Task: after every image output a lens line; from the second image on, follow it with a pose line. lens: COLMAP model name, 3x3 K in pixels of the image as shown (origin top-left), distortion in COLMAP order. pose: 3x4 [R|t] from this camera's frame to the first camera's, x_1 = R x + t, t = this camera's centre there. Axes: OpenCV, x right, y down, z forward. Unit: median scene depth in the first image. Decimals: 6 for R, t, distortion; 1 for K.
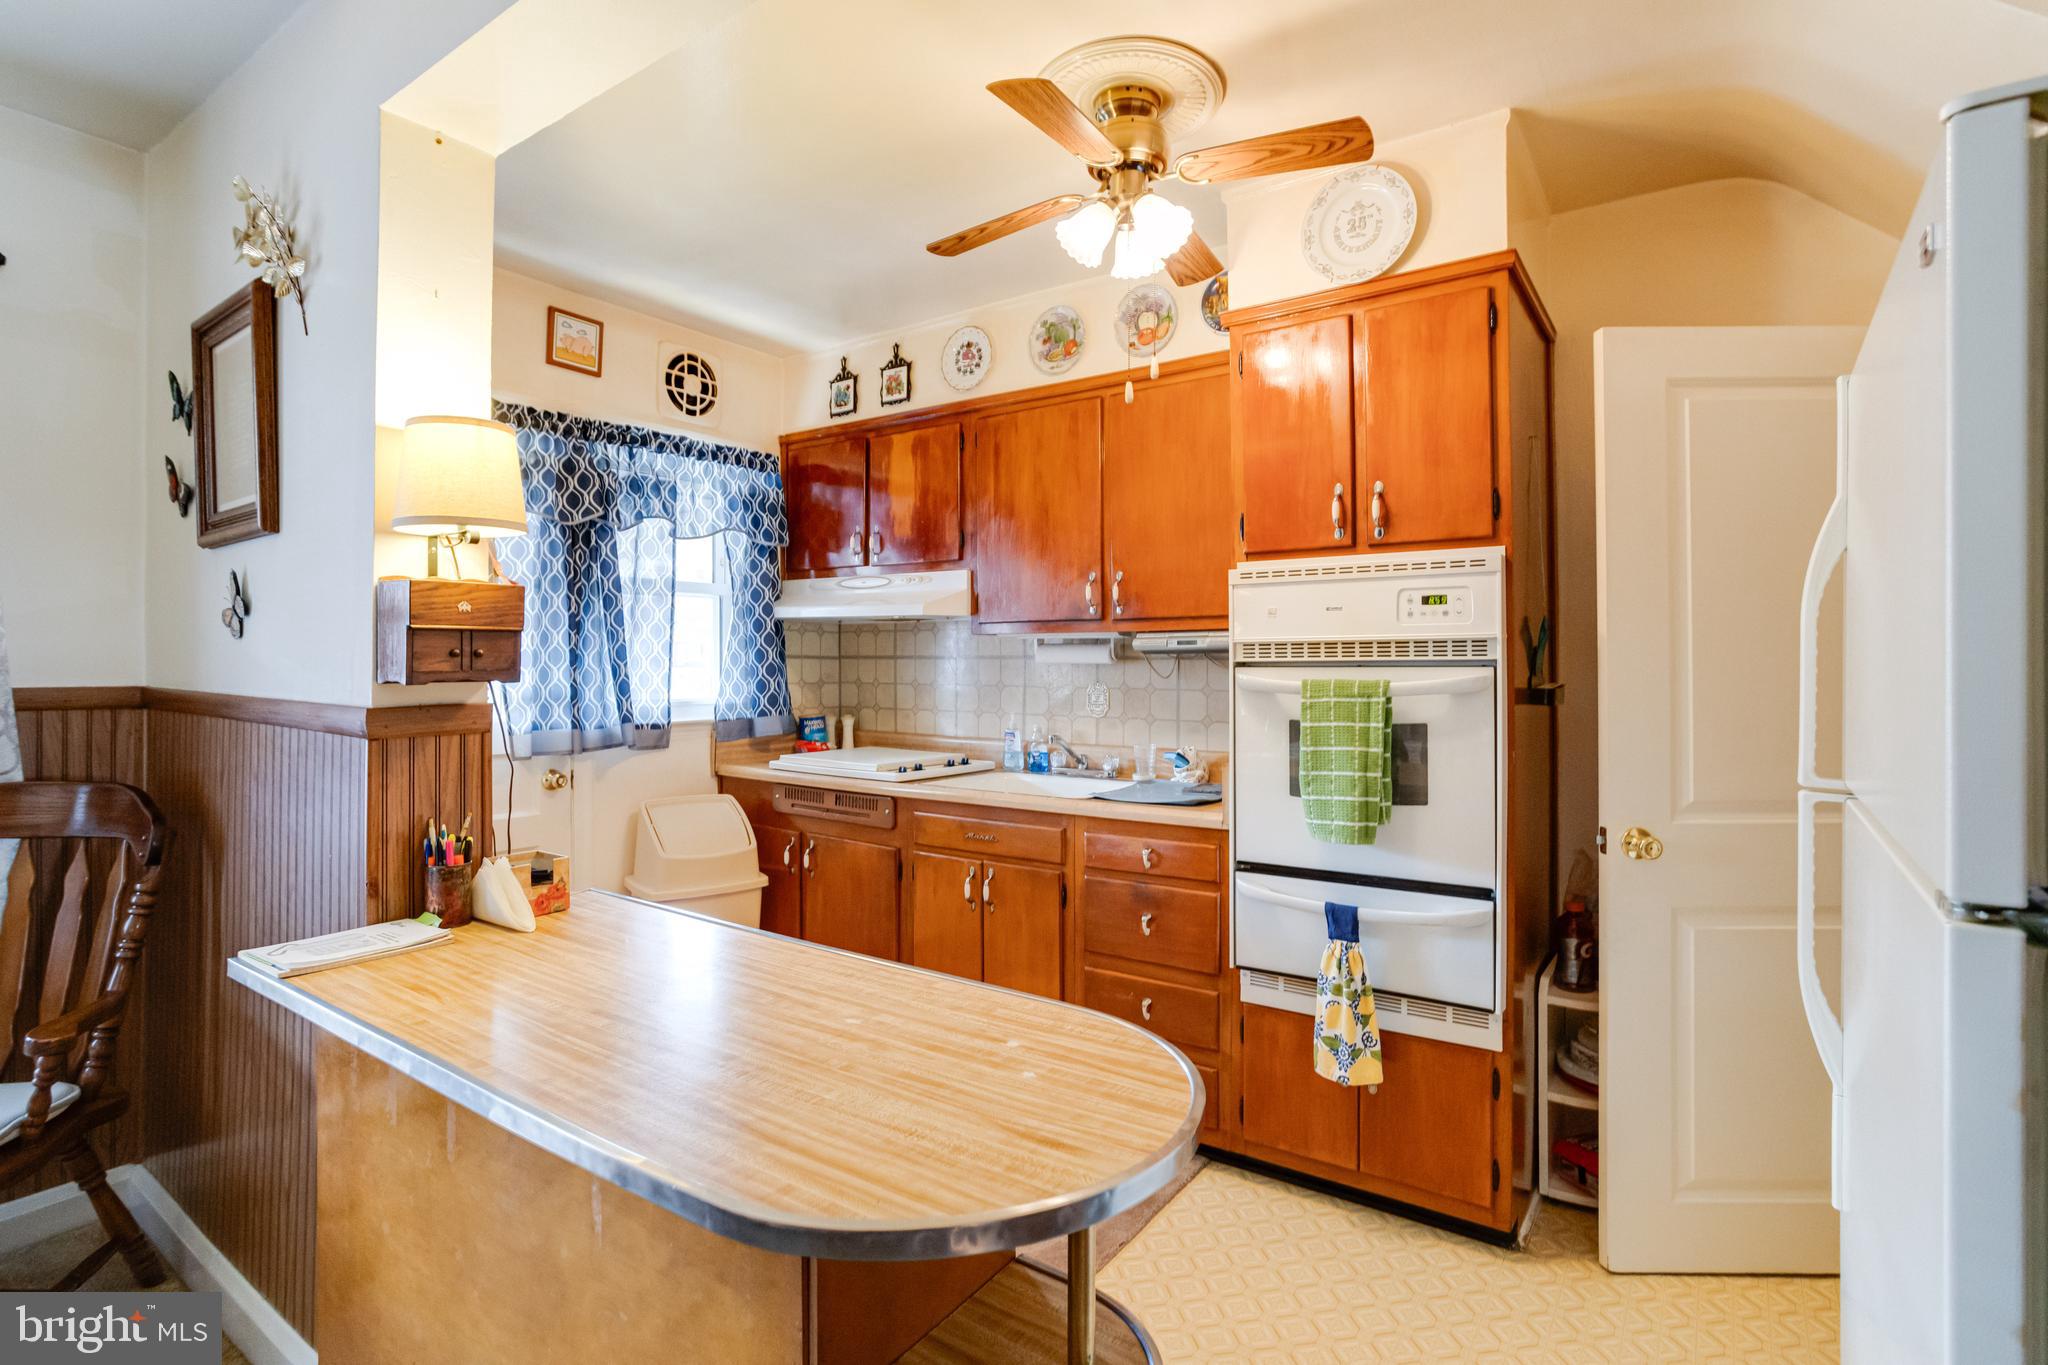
lens RADIAL K [[1003.9, 0, 999.0], [0, 1003.9, 643.1], [0, 0, 1]] dist [-0.033751, 0.019697]
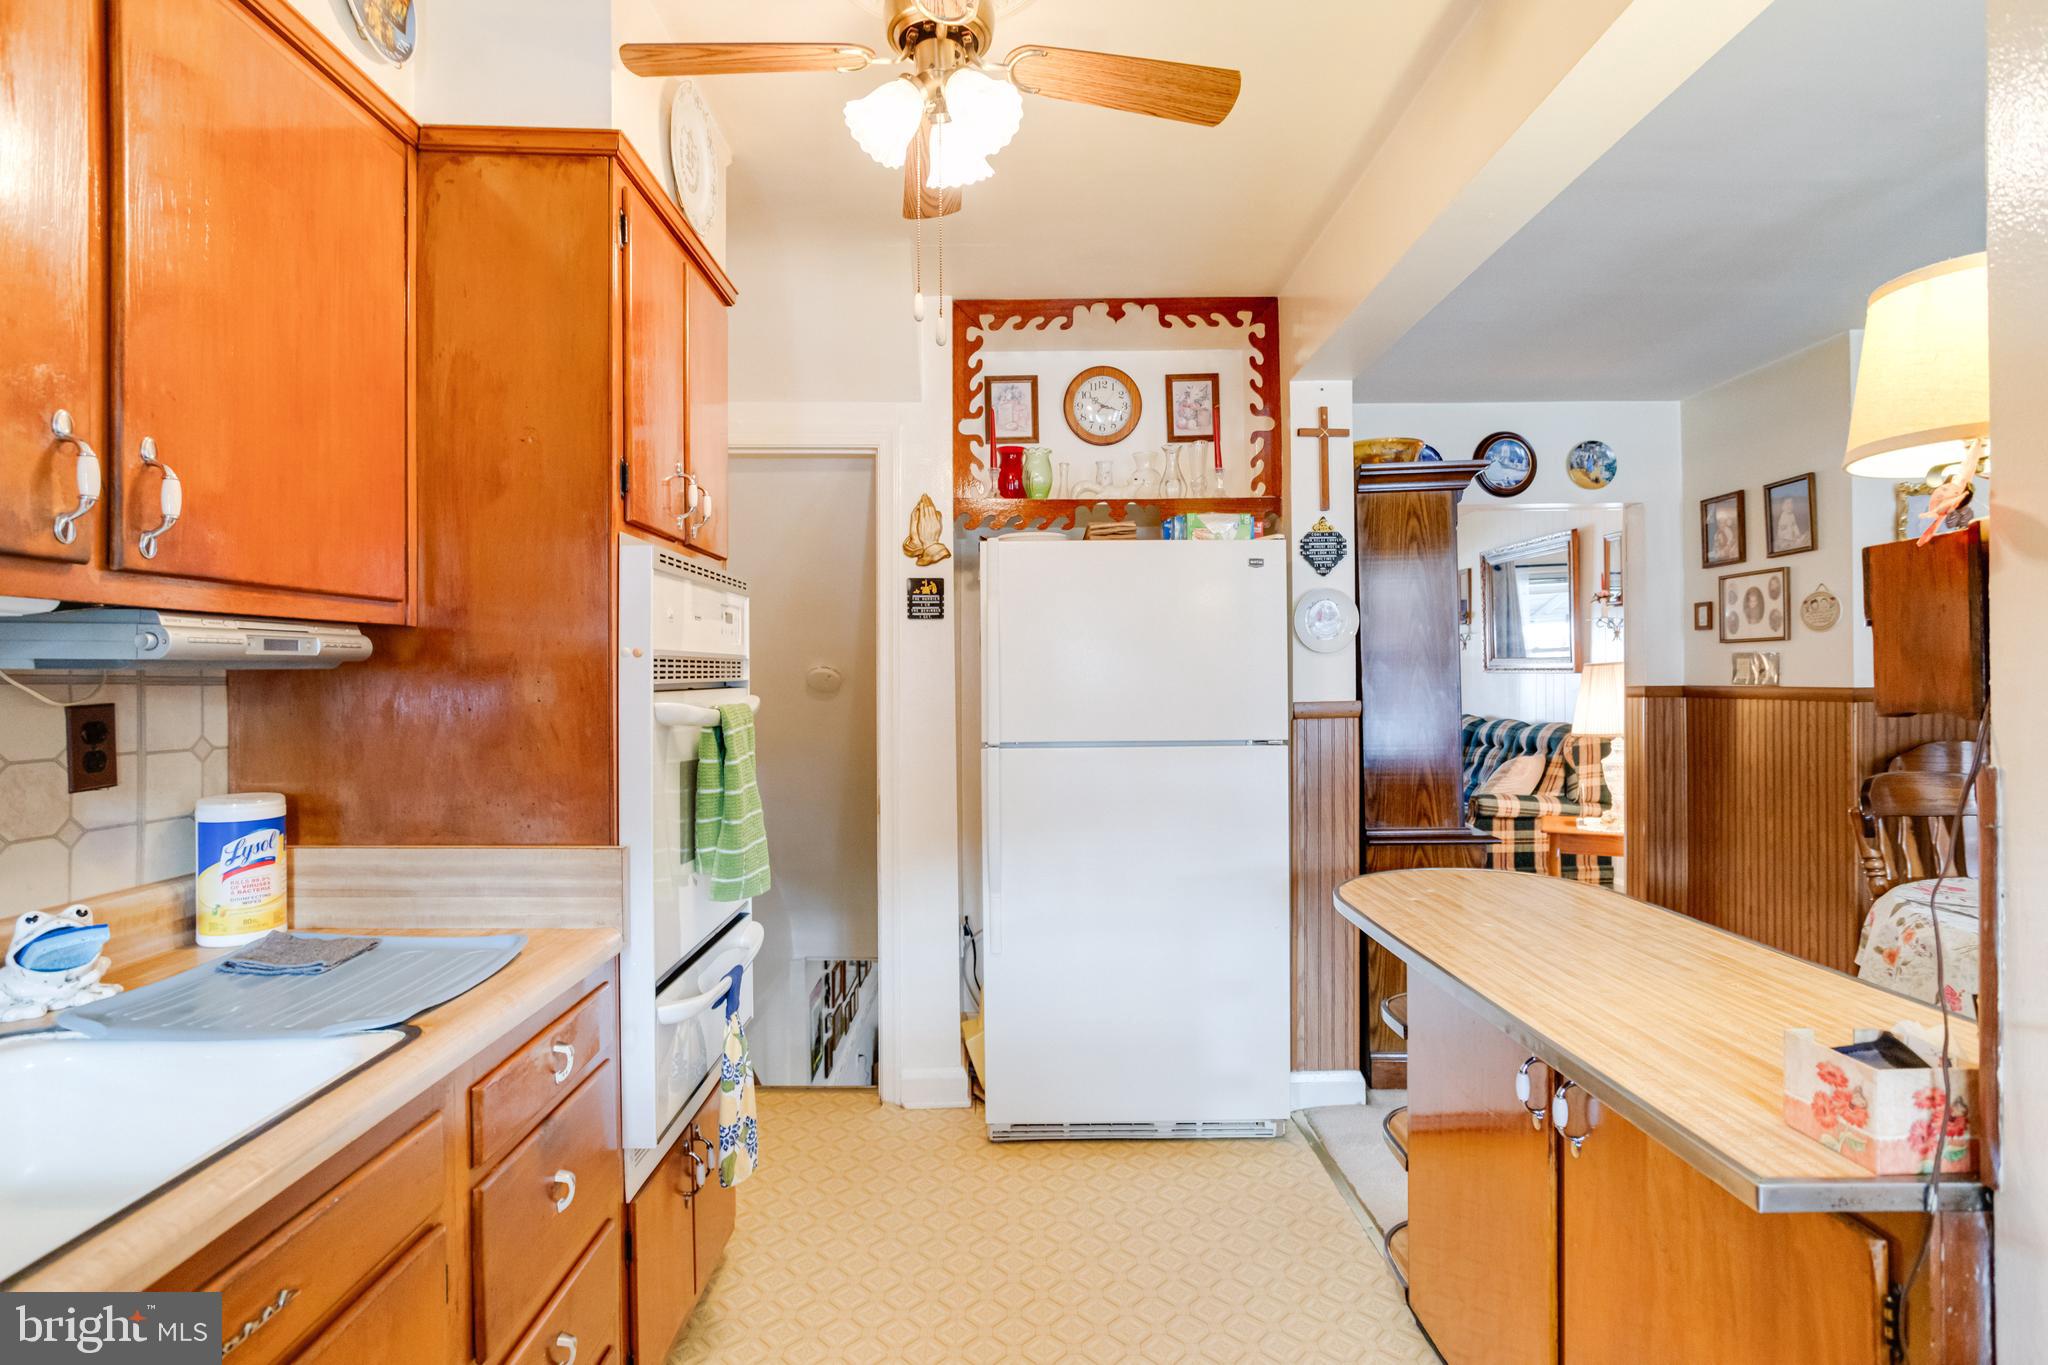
lens RADIAL K [[1003.9, 0, 1030.4], [0, 1003.9, 675.4], [0, 0, 1]] dist [-0.033751, 0.019697]
pose [[-0.612521, 0.005779, 0.790433, -0.460868], [-0.007324, 0.999889, -0.012986, 0.020945], [-0.790420, -0.013743, -0.612411, 1.260668]]
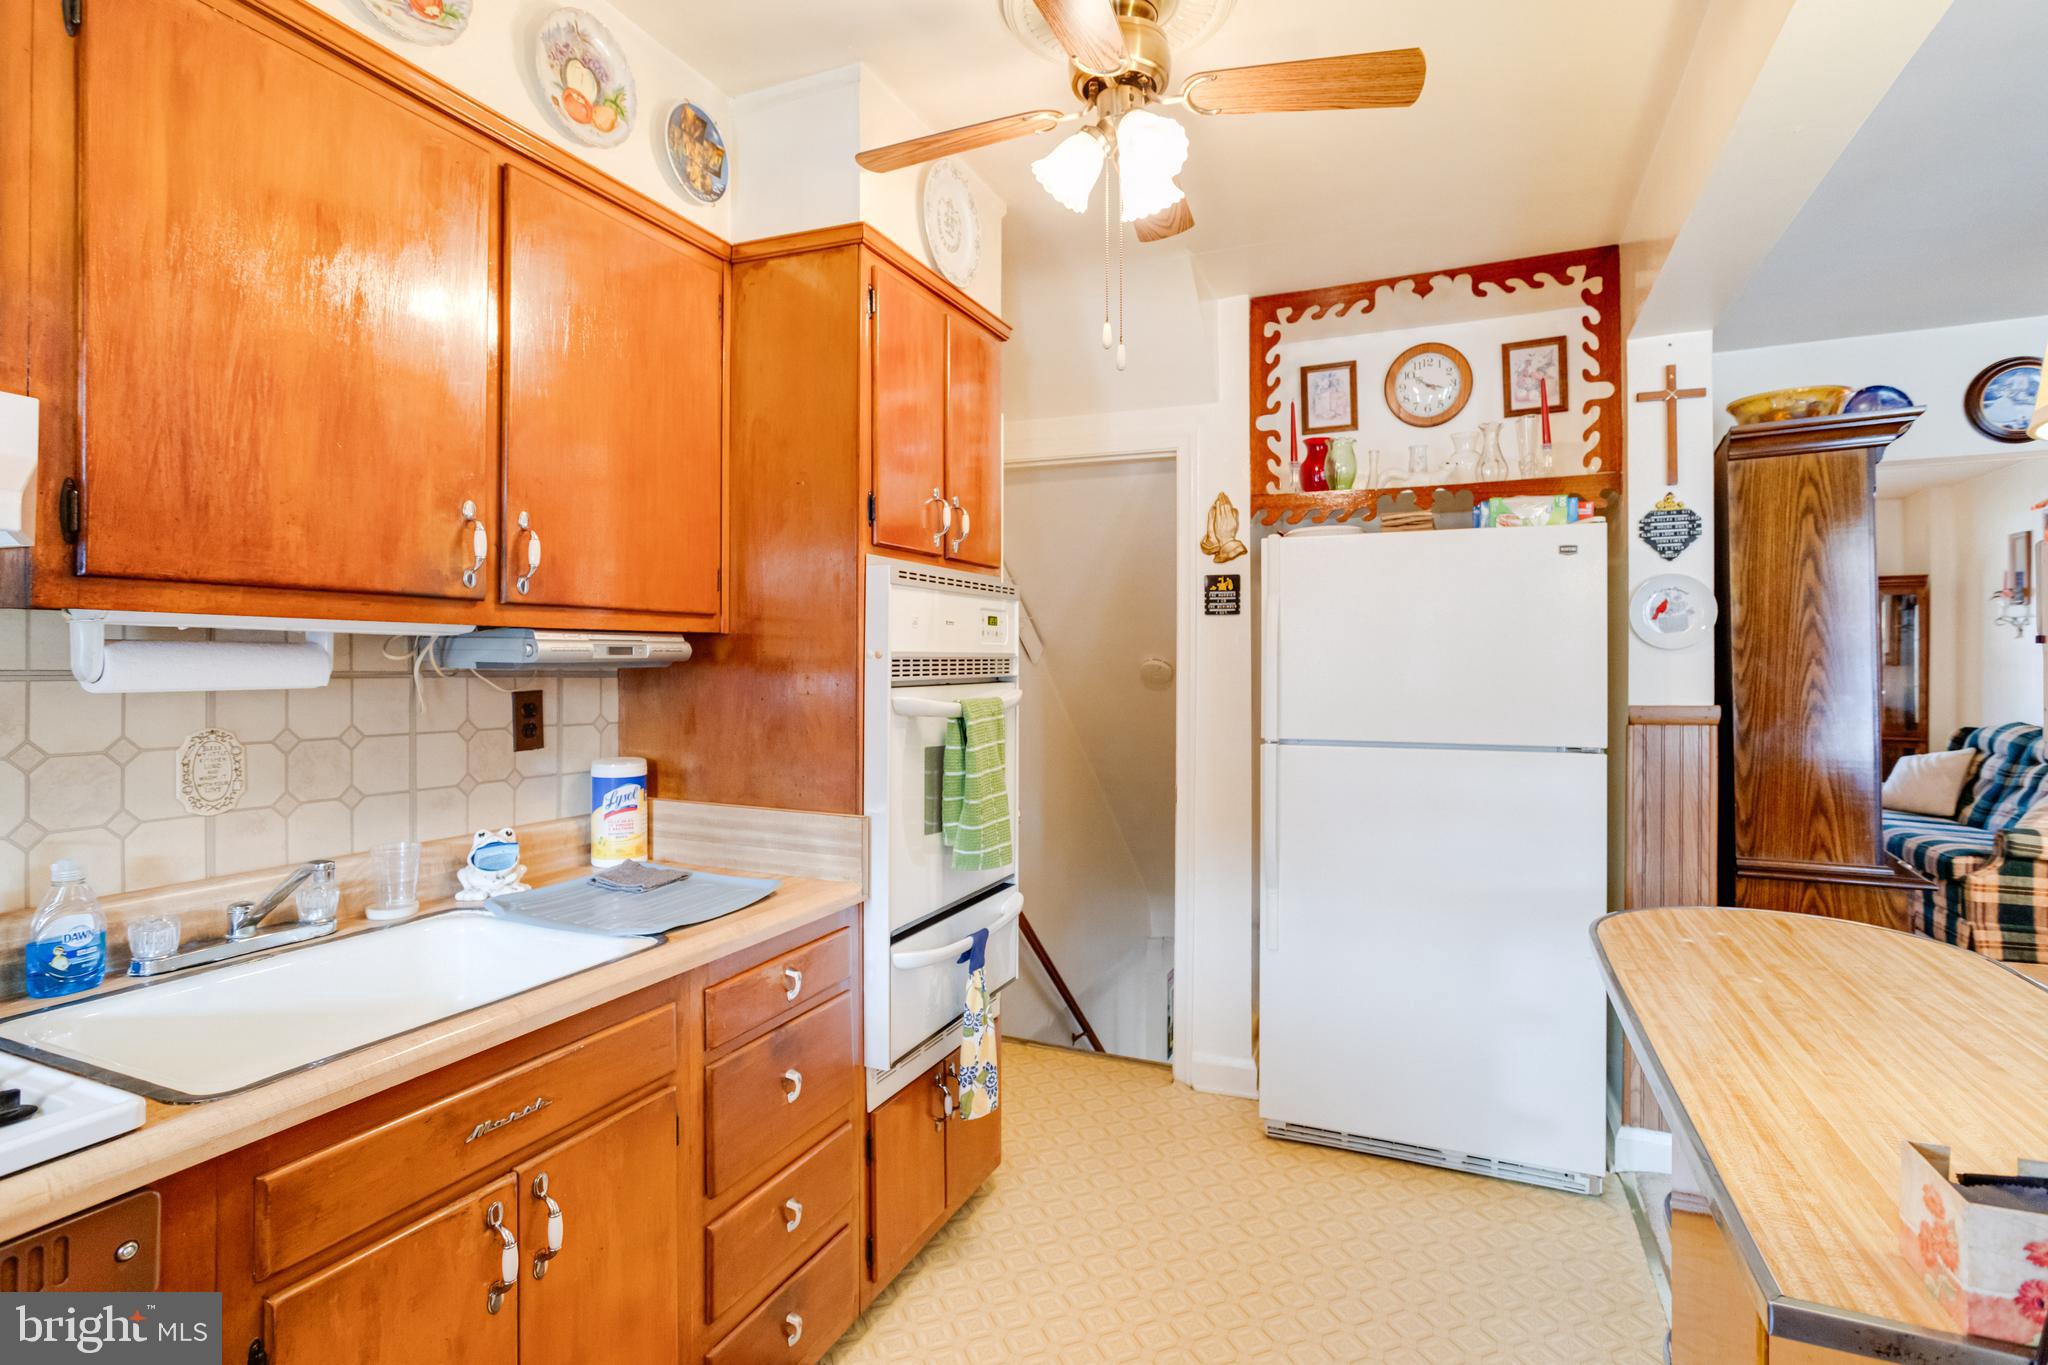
lens RADIAL K [[1003.9, 0, 1024.3], [0, 1003.9, 662.7], [0, 0, 1]] dist [-0.033751, 0.019697]
pose [[-0.231947, 0.001033, 0.972728, -0.584129], [-0.019258, 0.999799, -0.005654, 0.007178], [-0.972538, -0.020044, -0.231880, 1.128215]]
